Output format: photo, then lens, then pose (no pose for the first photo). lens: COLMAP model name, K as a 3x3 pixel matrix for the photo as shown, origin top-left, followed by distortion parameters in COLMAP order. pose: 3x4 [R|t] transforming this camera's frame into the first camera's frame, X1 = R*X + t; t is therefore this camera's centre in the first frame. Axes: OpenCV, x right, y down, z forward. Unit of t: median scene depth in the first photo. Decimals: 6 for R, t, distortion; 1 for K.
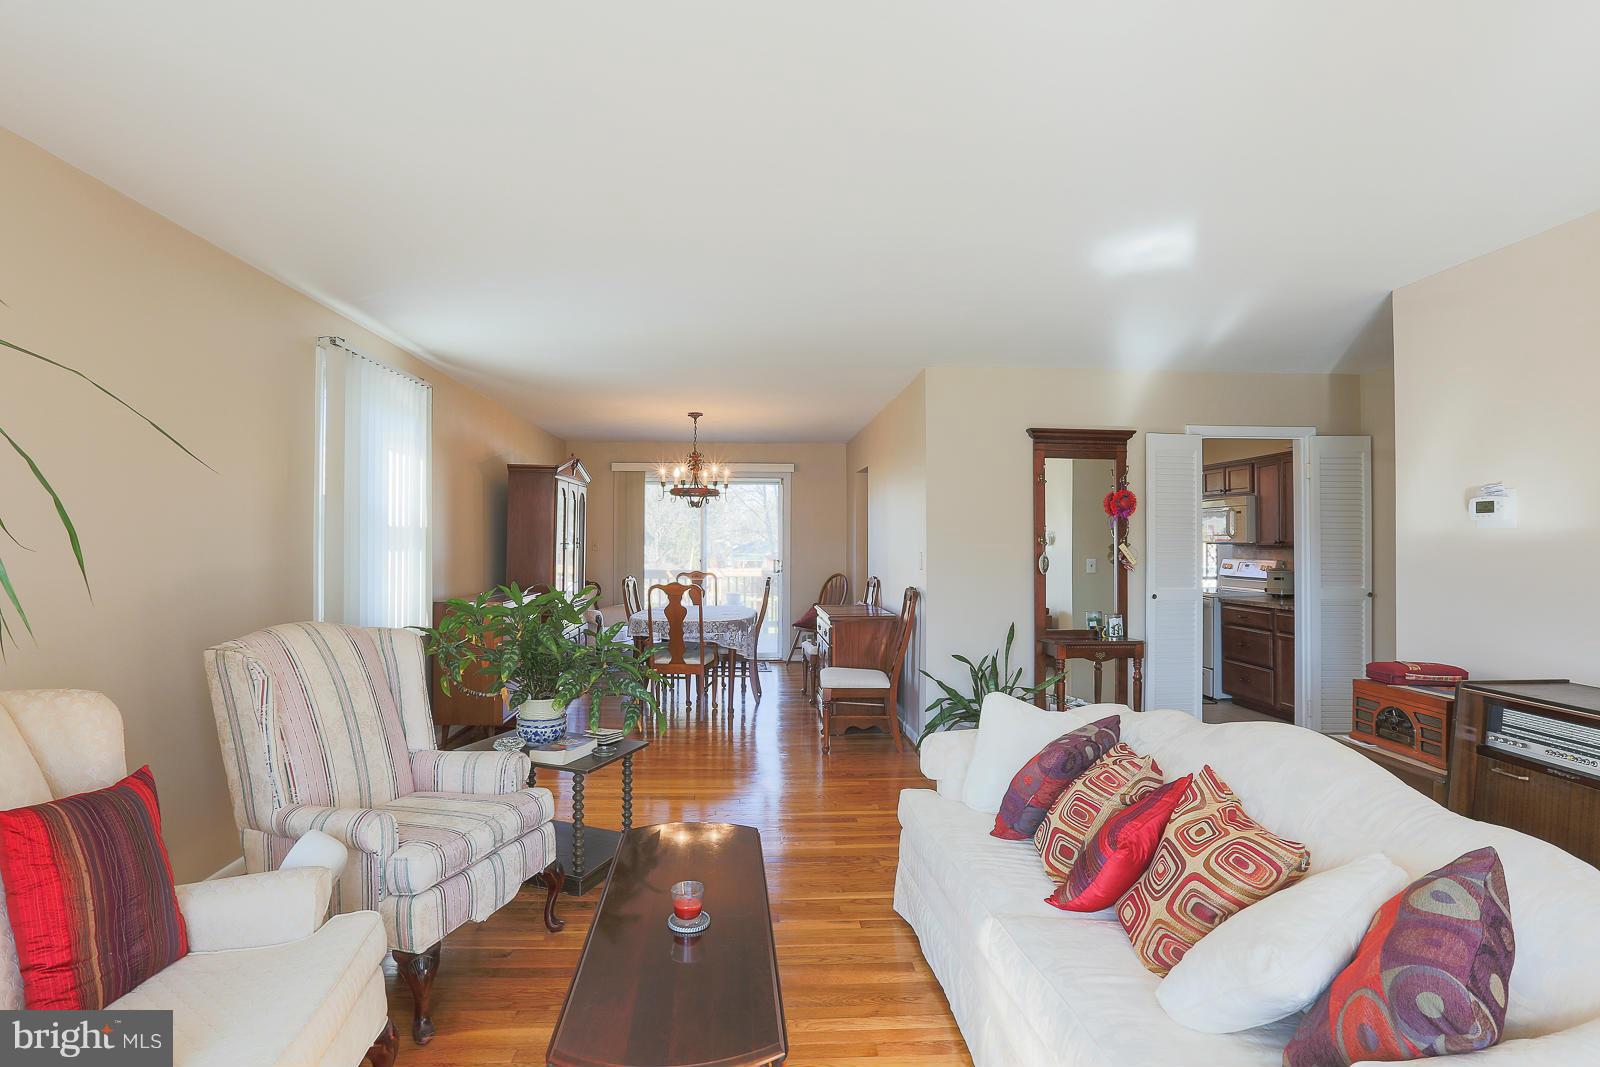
lens RADIAL K [[852.1, 0, 810.9], [0, 852.1, 527.1], [0, 0, 1]] dist [-0.054448, 0.012544]
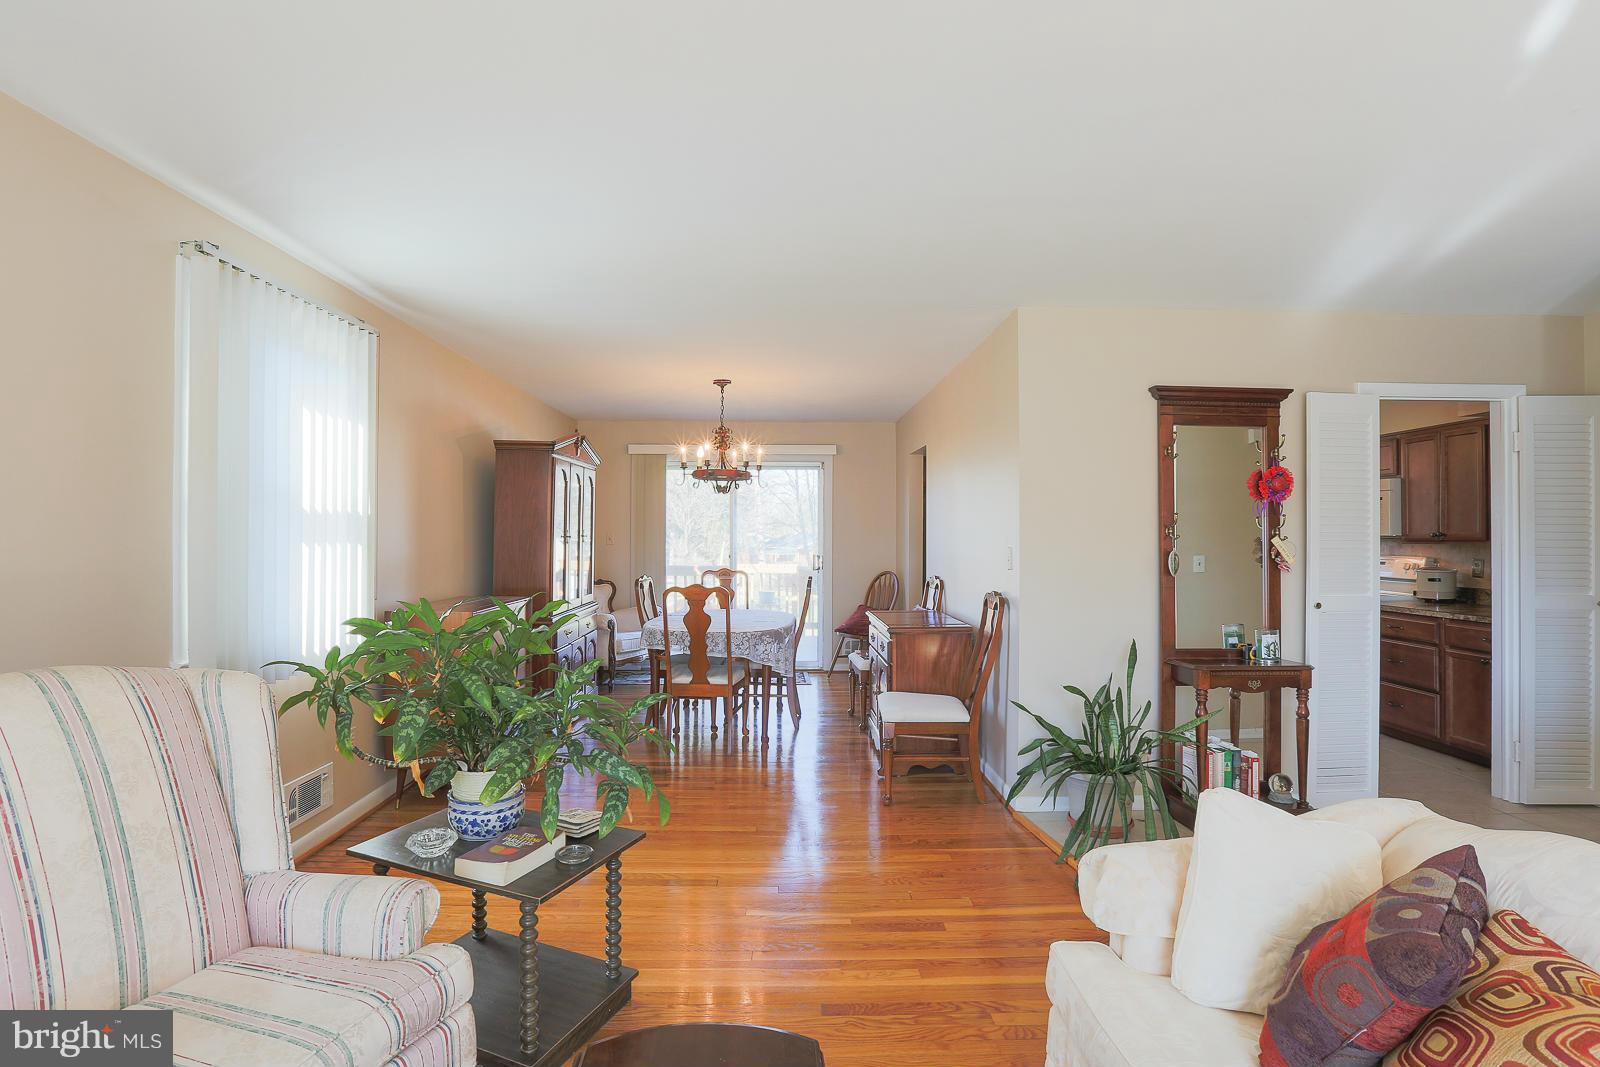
lens RADIAL K [[814.2, 0, 798.5], [0, 814.2, 530.6], [0, 0, 1]] dist [-0.042362, 0.009359]
pose [[0.998786, -0.000495, -0.049252, -0.024871], [0.001028, 0.999941, 0.010792, 0.005601], [0.049244, -0.010830, 0.998728, 0.235412]]
